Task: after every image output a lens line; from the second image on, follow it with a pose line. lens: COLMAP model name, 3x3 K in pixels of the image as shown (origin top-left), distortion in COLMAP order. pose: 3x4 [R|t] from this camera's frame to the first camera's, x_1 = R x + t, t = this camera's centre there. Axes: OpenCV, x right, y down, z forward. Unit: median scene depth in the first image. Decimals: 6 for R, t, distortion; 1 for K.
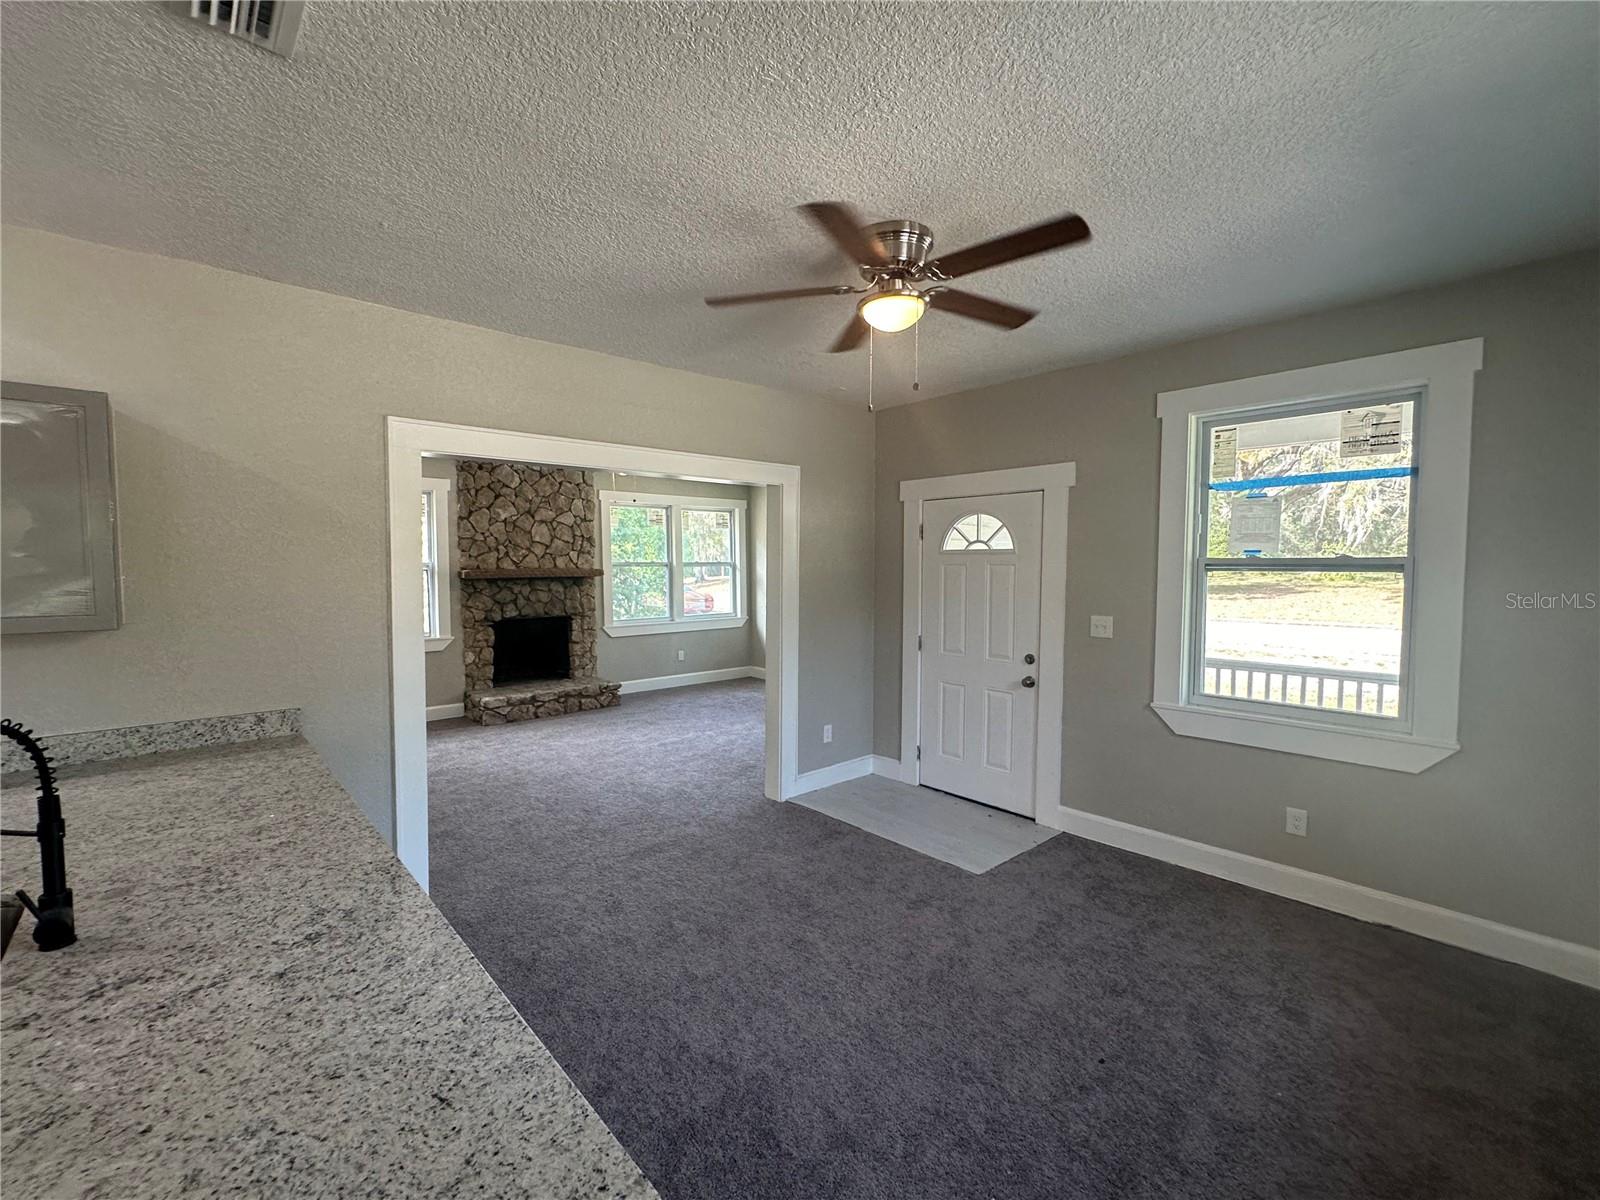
lens RADIAL K [[692.8, 0, 799.9], [0, 692.8, 600.6], [0, 0, 1]] dist [0.002359, 0.000010]
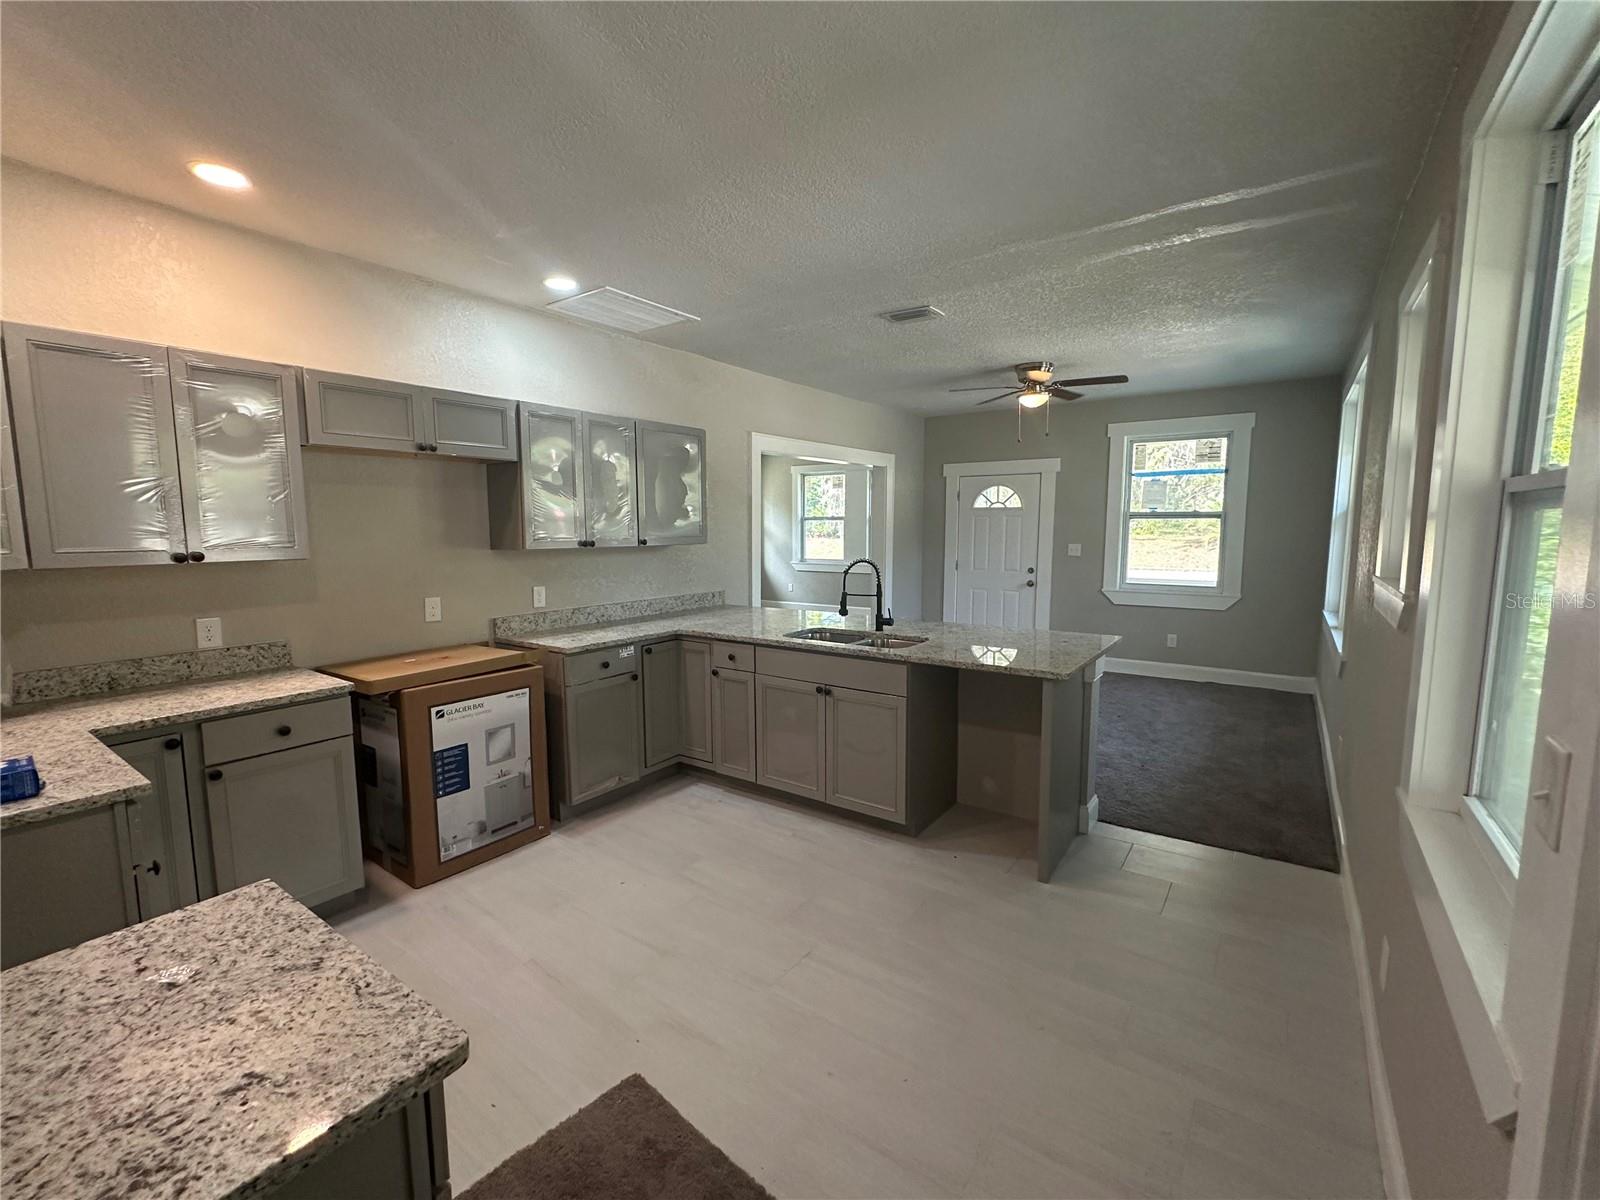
lens RADIAL K [[692.8, 0, 799.2], [0, 692.8, 599.8], [0, 0, 1]] dist [0.002359, 0.000010]
pose [[0.977747, -0.024820, 0.208316, -0.715964], [0.012241, 0.998035, 0.061456, 0.051870], [-0.209432, -0.057538, 0.976129, -0.695862]]
